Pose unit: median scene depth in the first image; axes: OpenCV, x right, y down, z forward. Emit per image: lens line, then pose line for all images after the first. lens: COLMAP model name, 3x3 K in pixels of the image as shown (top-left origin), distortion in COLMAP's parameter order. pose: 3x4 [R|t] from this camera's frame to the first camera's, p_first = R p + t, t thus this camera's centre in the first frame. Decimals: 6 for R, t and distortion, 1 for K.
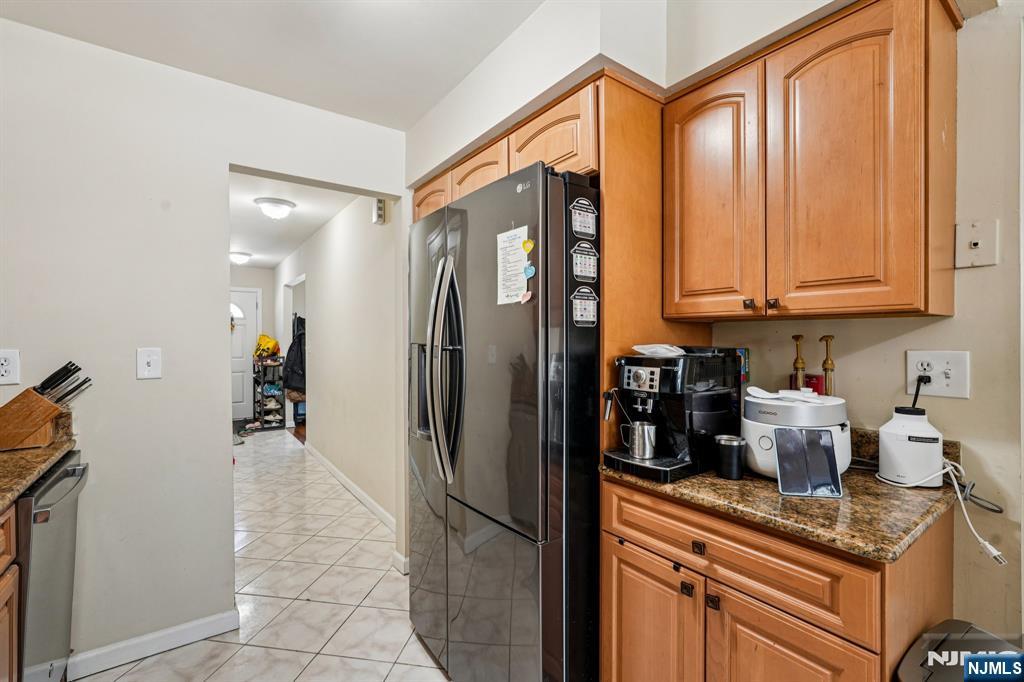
lens RADIAL K [[450.9, 0, 512.0], [0, 450.9, 341.0], [0, 0, 1]] dist [-0.002477, 0.000514]
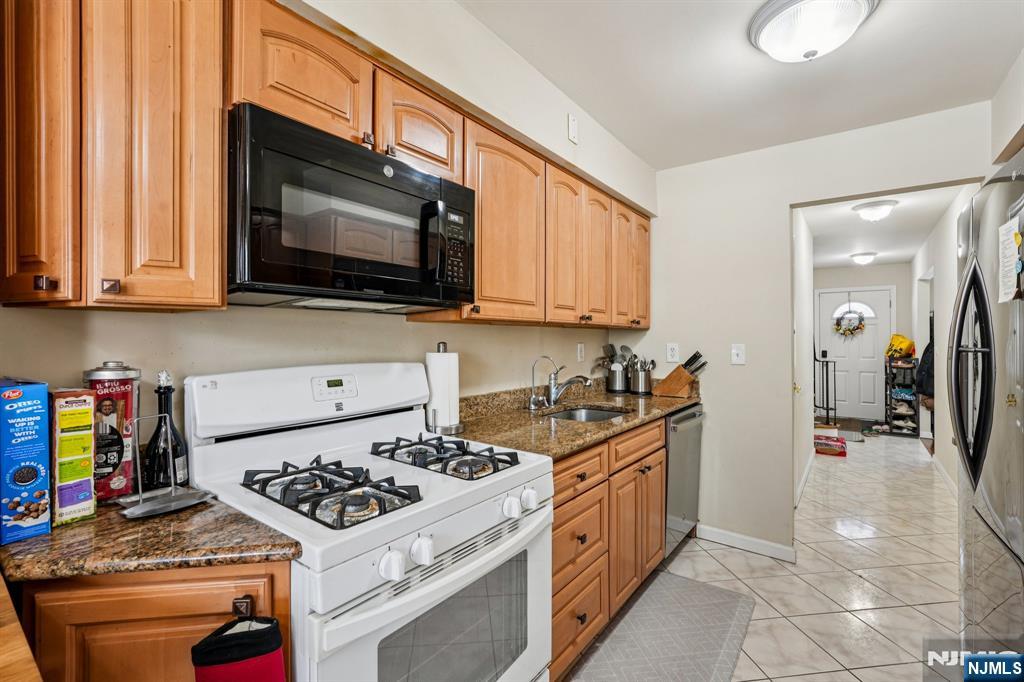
lens RADIAL K [[454.3, 0, 512.0], [0, 454.3, 338.1], [0, 0, 1]] dist [-0.020361, 0.012595]
pose [[0.298849, 0.003885, -0.954292, 0.505772], [-0.008414, 0.999964, 0.001436, -0.002772], [0.954263, 0.007600, 0.298871, -0.222606]]
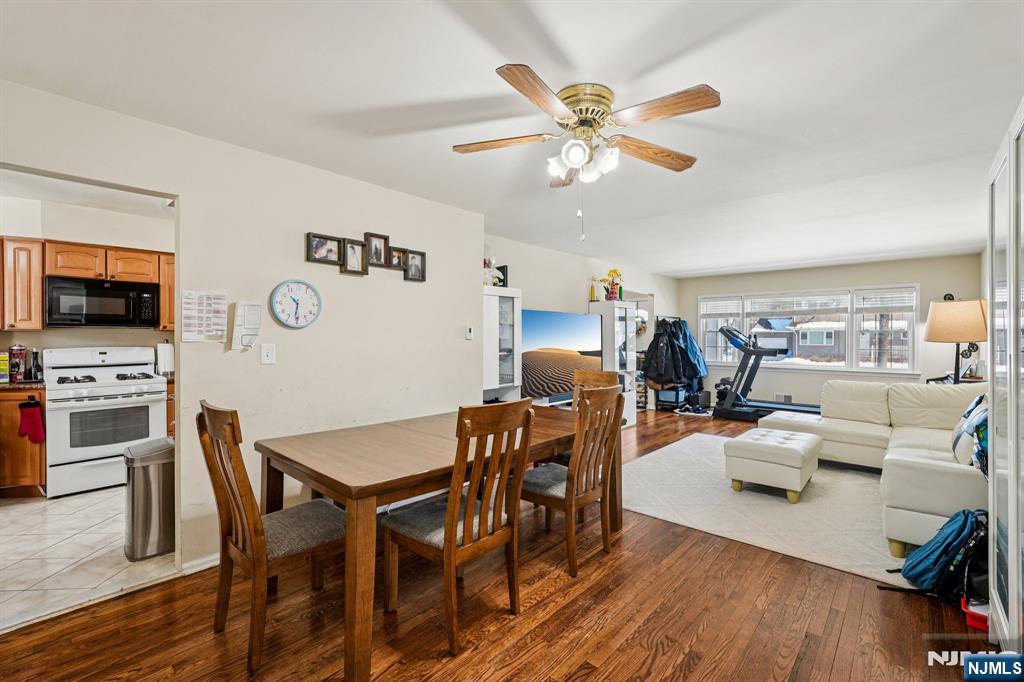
lens RADIAL K [[450.9, 0, 512.0], [0, 450.9, 341.0], [0, 0, 1]] dist [-0.002477, 0.000514]
pose [[0.218482, 0.008728, -0.975802, 2.661450], [-0.004125, 0.999959, 0.008021, -0.011750], [0.975832, 0.002272, 0.218509, 1.491629]]
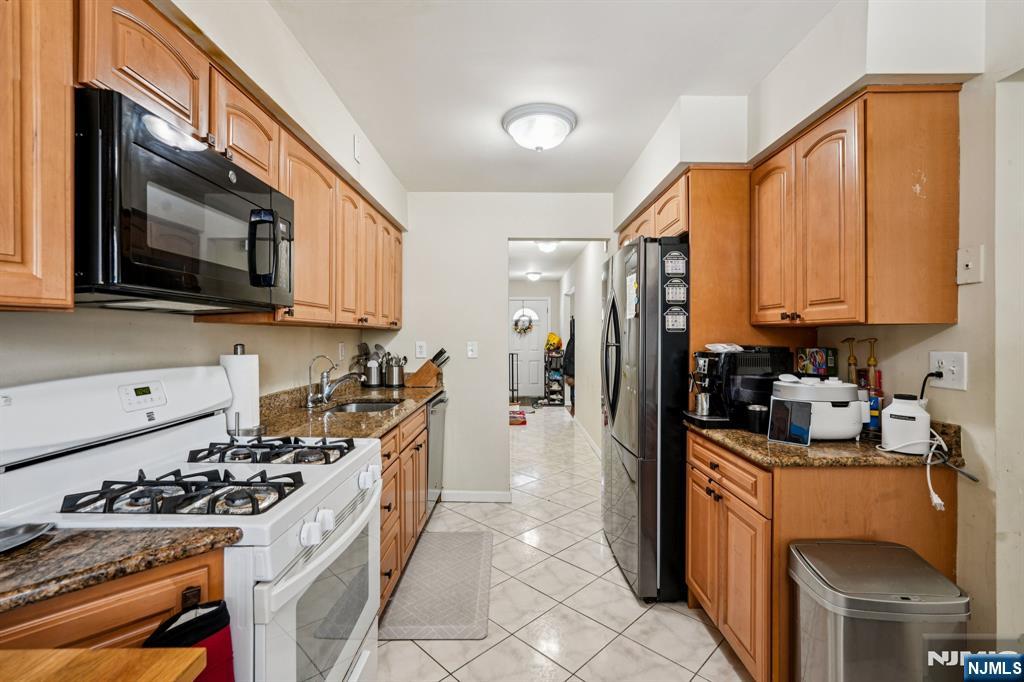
lens RADIAL K [[450.9, 0, 512.0], [0, 450.9, 341.0], [0, 0, 1]] dist [-0.002477, 0.000514]
pose [[0.810473, 0.009724, -0.585695, 0.557078], [-0.005146, 0.999942, 0.009480, -0.010711], [0.585753, -0.004670, 0.810476, -0.558959]]
